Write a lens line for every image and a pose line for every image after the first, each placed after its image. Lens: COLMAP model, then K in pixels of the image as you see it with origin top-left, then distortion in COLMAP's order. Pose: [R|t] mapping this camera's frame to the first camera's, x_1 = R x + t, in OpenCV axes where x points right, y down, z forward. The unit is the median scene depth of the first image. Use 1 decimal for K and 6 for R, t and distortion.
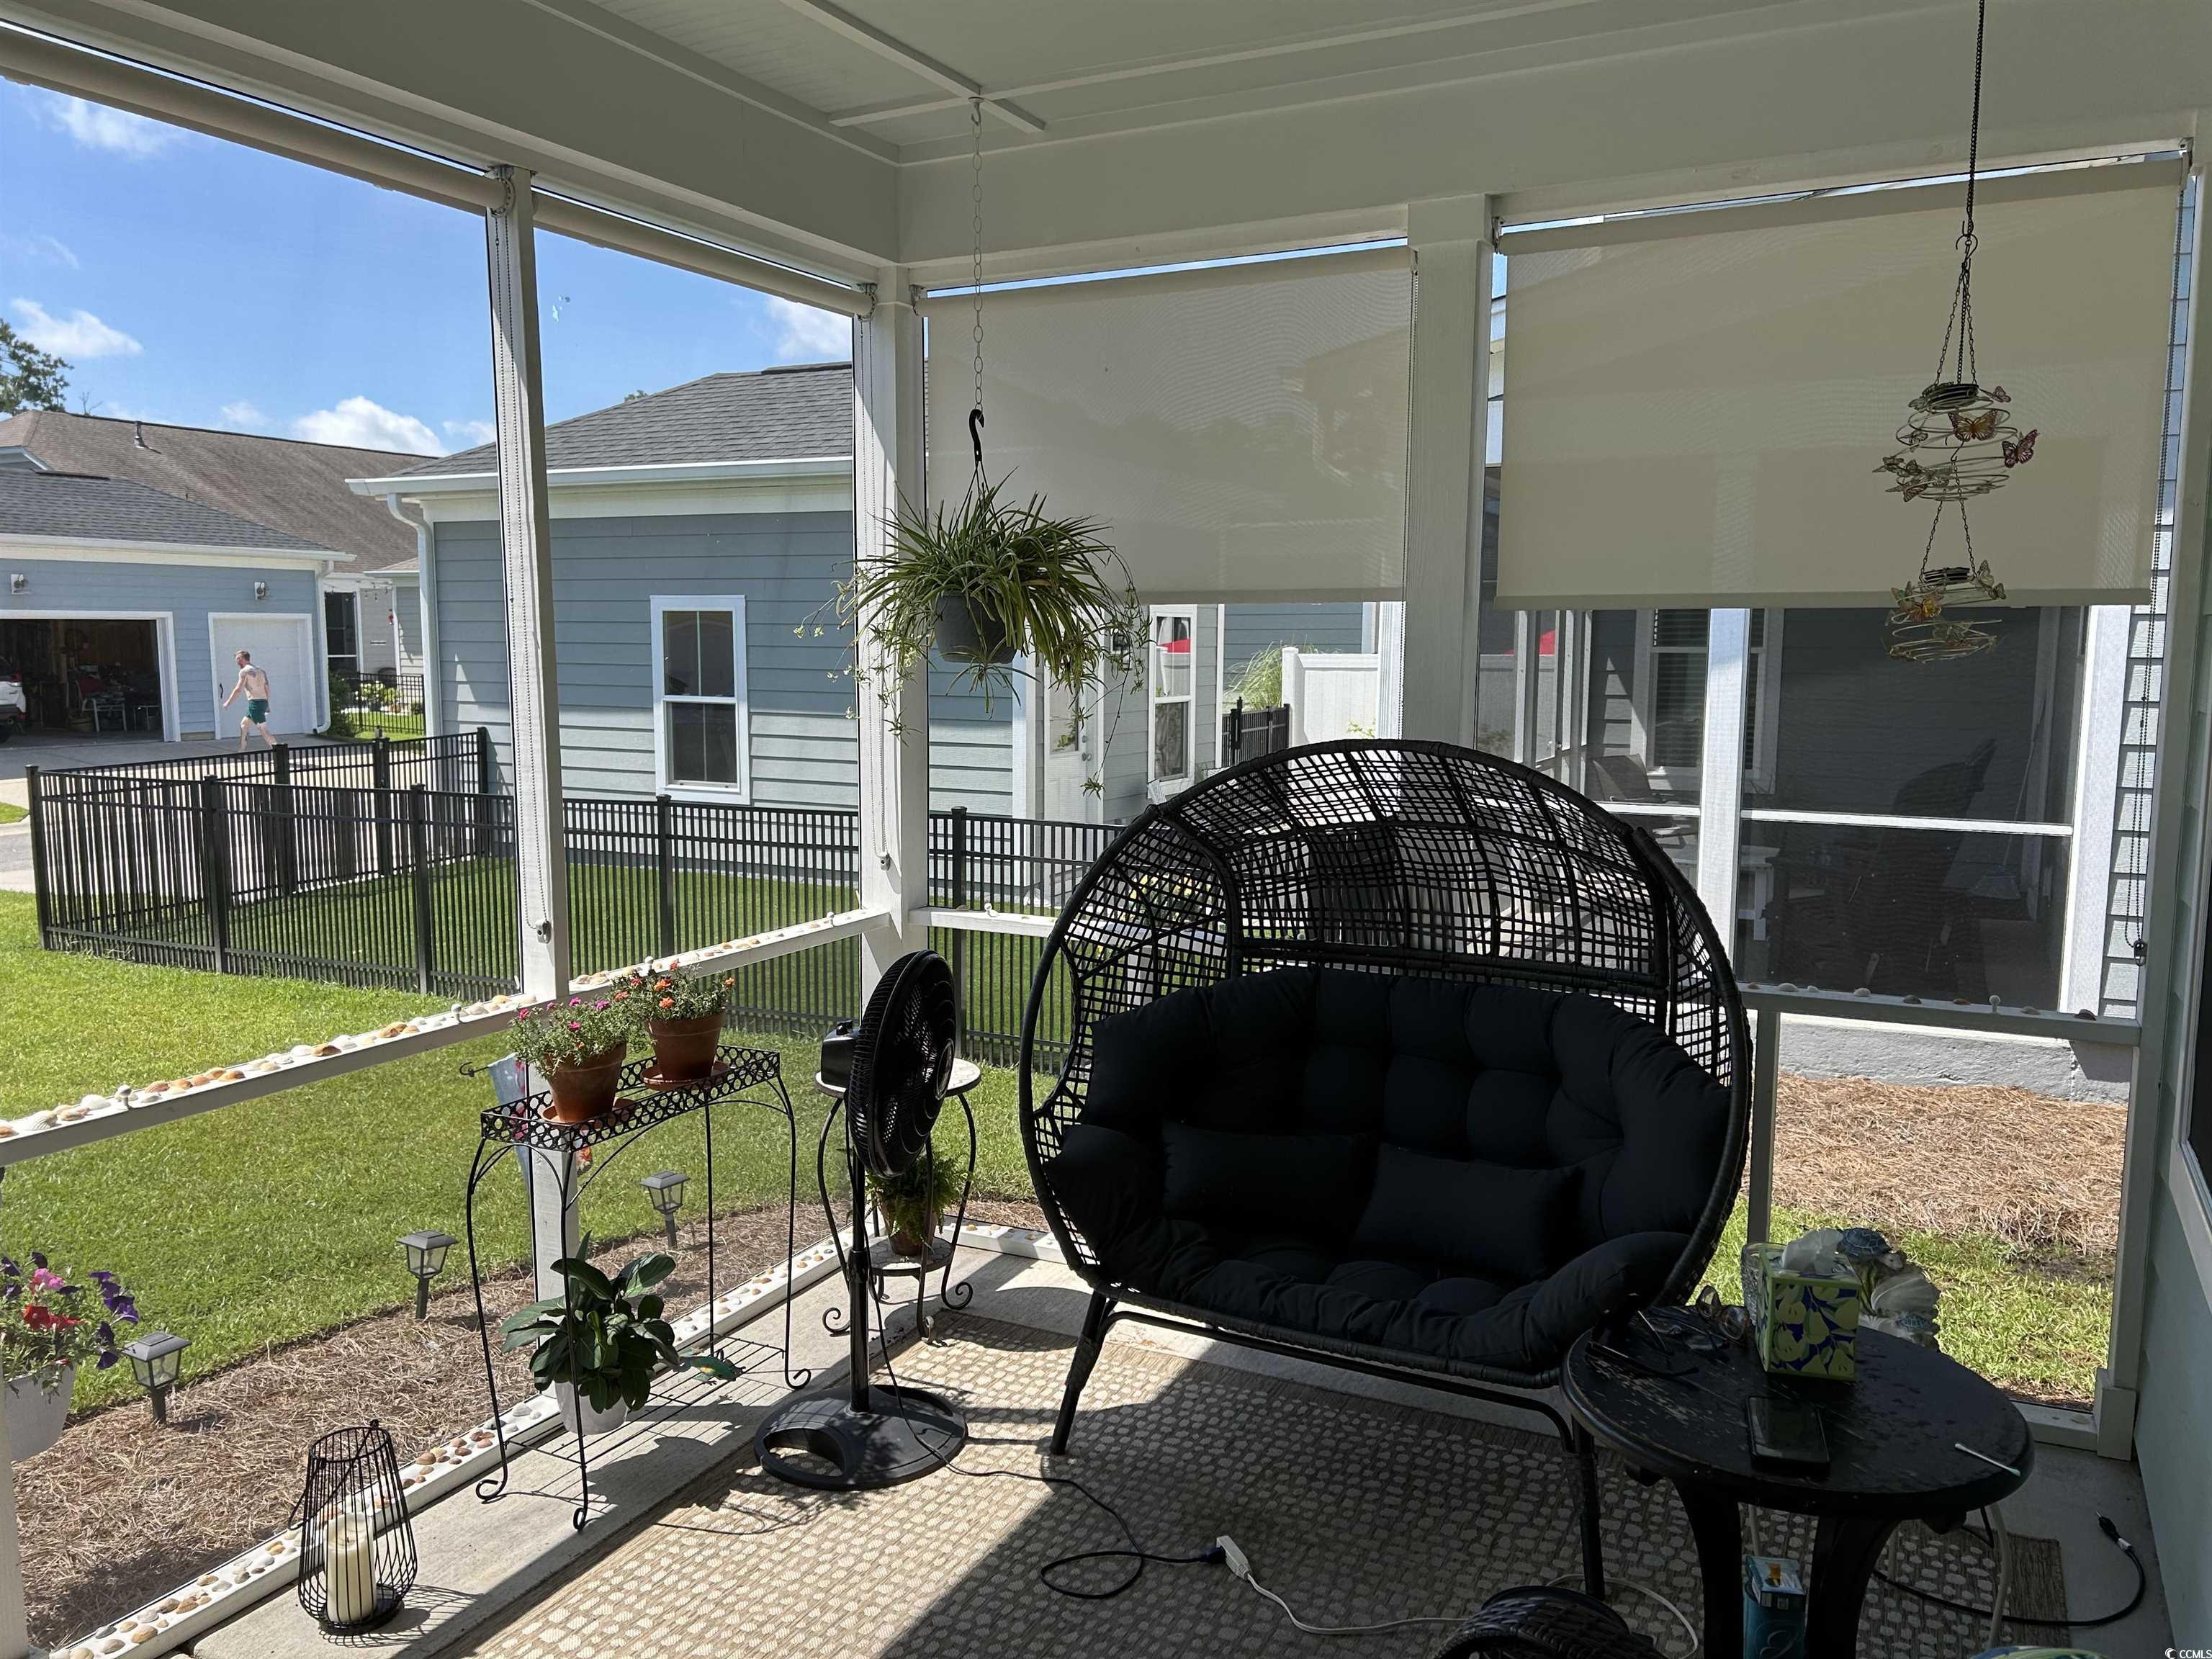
lens RADIAL K [[1653.8, 0, 1110.3], [0, 1653.8, 827.4], [0, 0, 1]] dist [0.068214, -0.075491]
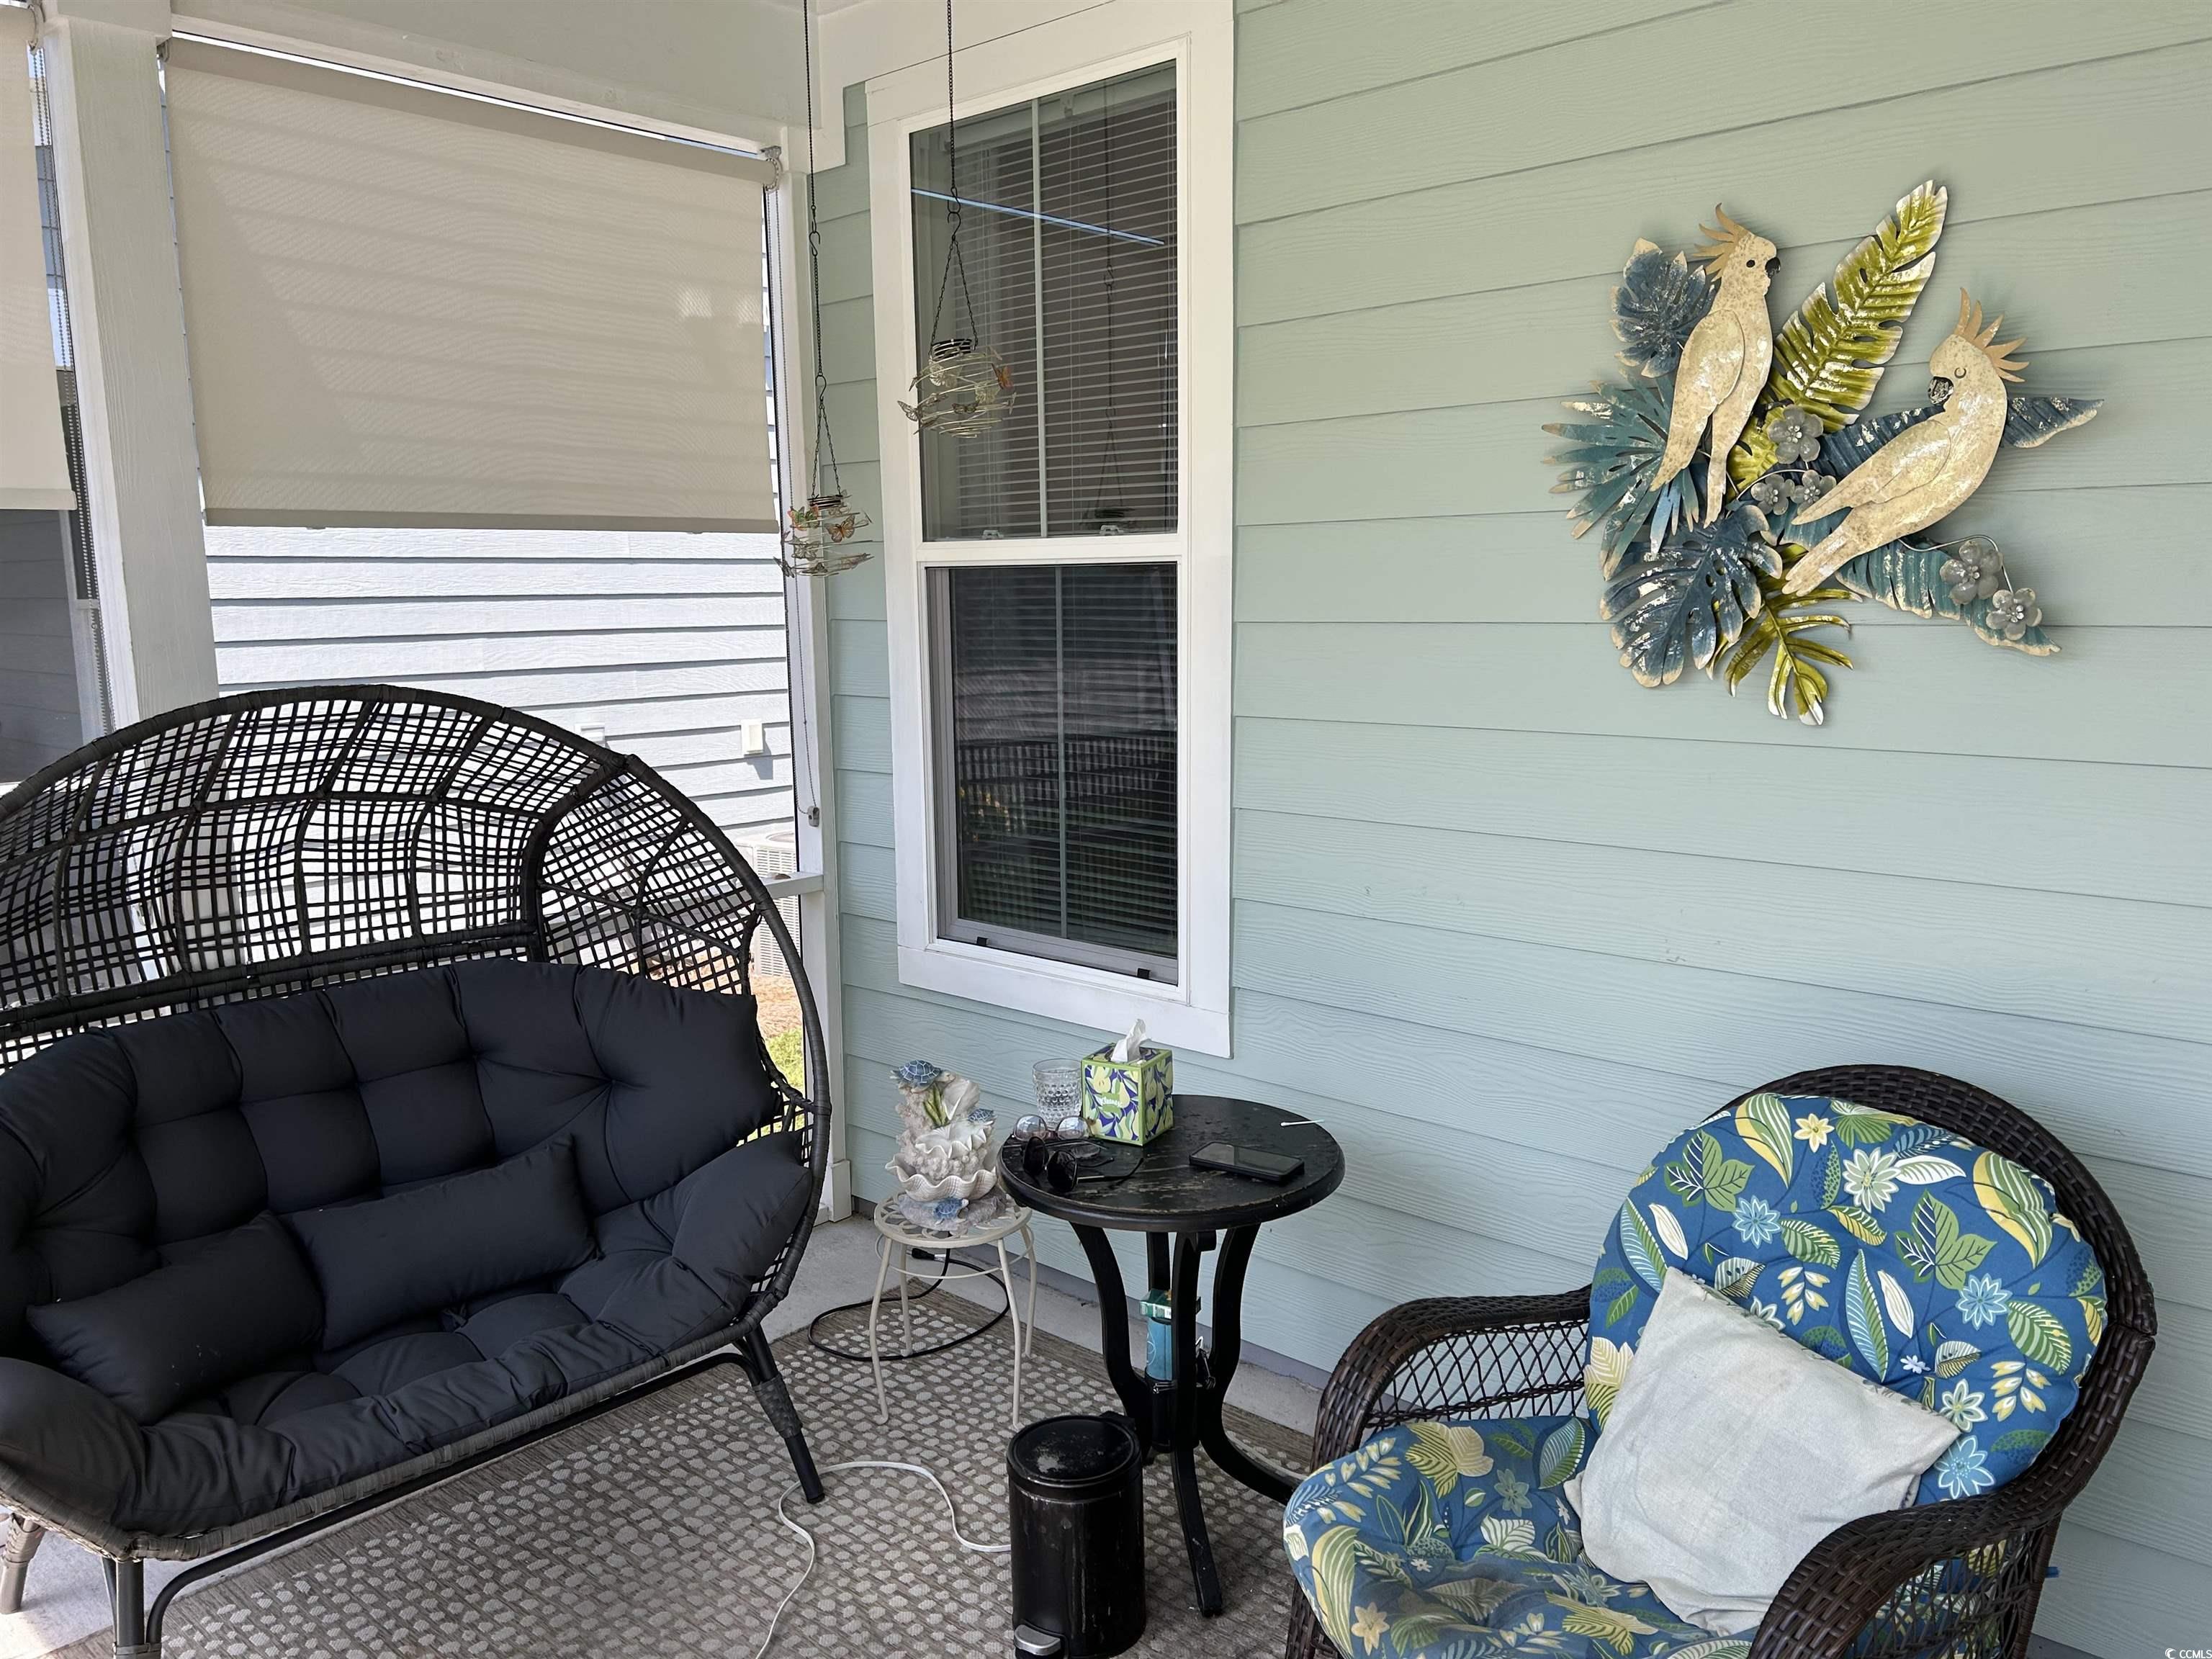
lens RADIAL K [[1653.8, 0, 1106.7], [0, 1653.8, 825.8], [0, 0, 1]] dist [0.068214, -0.075491]
pose [[0.274401, -0.149933, 0.949855, -0.445546], [0.129328, 0.984550, 0.118048, -0.031187], [-0.952879, 0.090450, 0.289552, 0.398286]]
